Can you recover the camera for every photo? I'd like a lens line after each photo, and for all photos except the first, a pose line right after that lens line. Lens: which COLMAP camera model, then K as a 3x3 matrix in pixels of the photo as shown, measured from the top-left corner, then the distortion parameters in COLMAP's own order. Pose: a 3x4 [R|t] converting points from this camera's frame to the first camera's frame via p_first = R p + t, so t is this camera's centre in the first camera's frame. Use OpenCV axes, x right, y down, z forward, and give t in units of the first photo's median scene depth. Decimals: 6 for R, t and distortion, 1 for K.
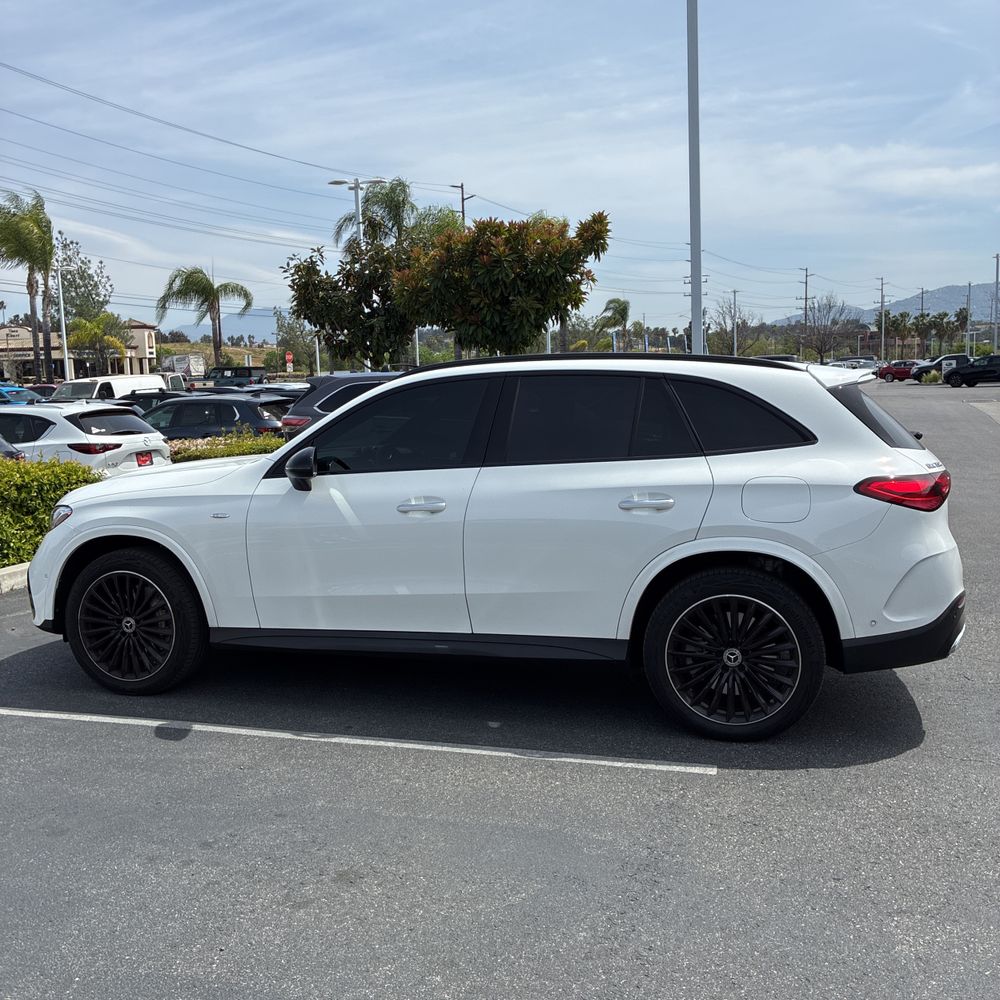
lens RADIAL K [[1018.5, 0, 476.5], [0, 1018.5, 502.8], [0, 0, 1]] dist [0.014552, 0.000000]
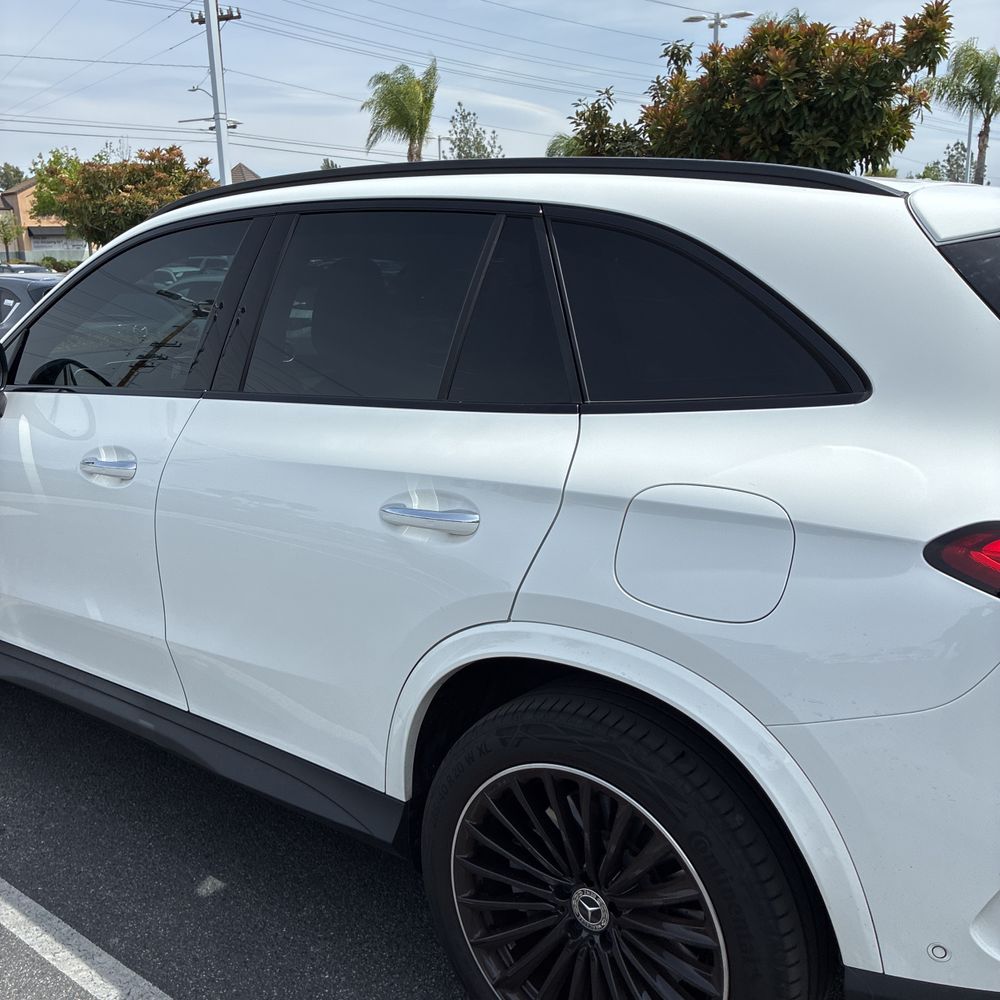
lens RADIAL K [[1018.5, 0, 467.8], [0, 1018.5, 507.7], [0, 0, 1]] dist [0.014552, 0.000000]
pose [[0.924857, 0.103300, -0.366017, 0.288179], [-0.057743, 0.989388, 0.133327, -0.051682], [0.375906, -0.102174, 0.921008, 0.525733]]
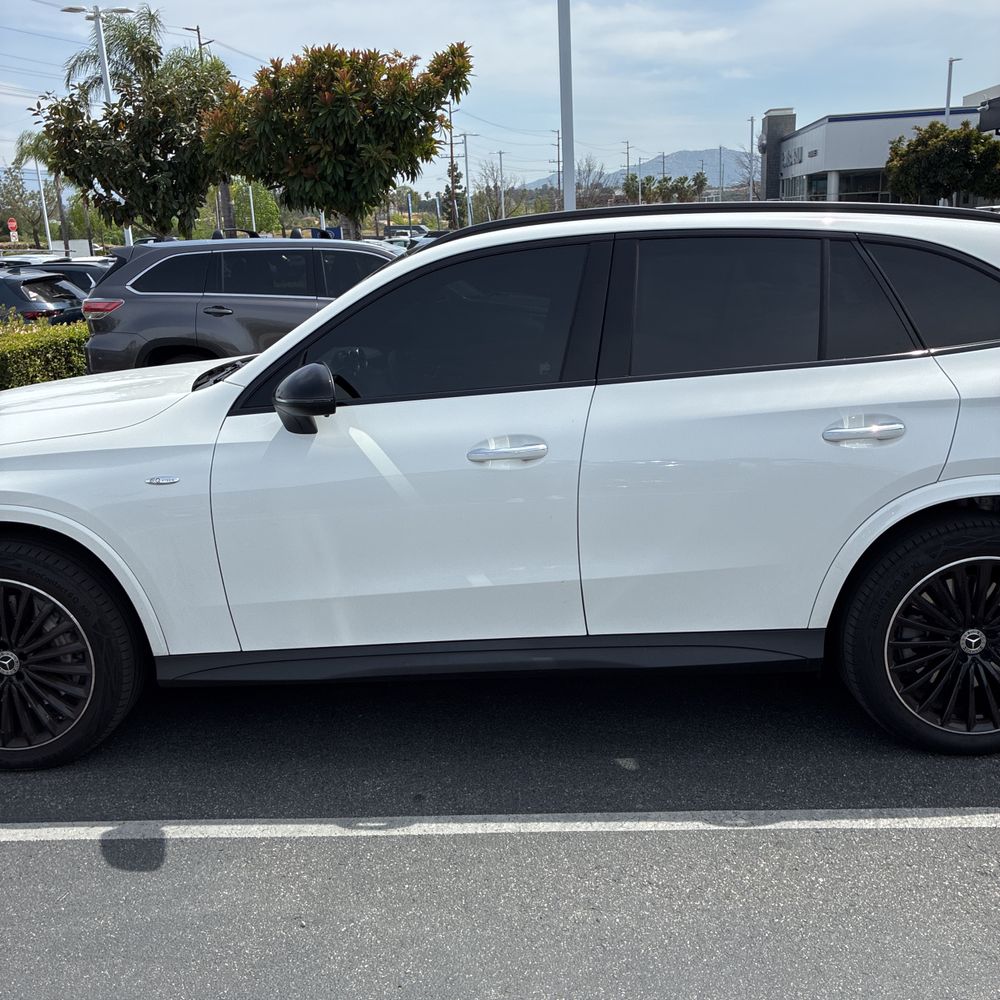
lens RADIAL K [[1018.5, 0, 499.9], [0, 1018.5, 499.5], [0, 0, 1]] dist [0.014552, 0.000000]
pose [[0.966840, -0.074299, 0.244336, -0.199159], [0.043786, 0.990804, 0.128026, -0.044158], [-0.251602, -0.113082, 0.961202, 0.348365]]
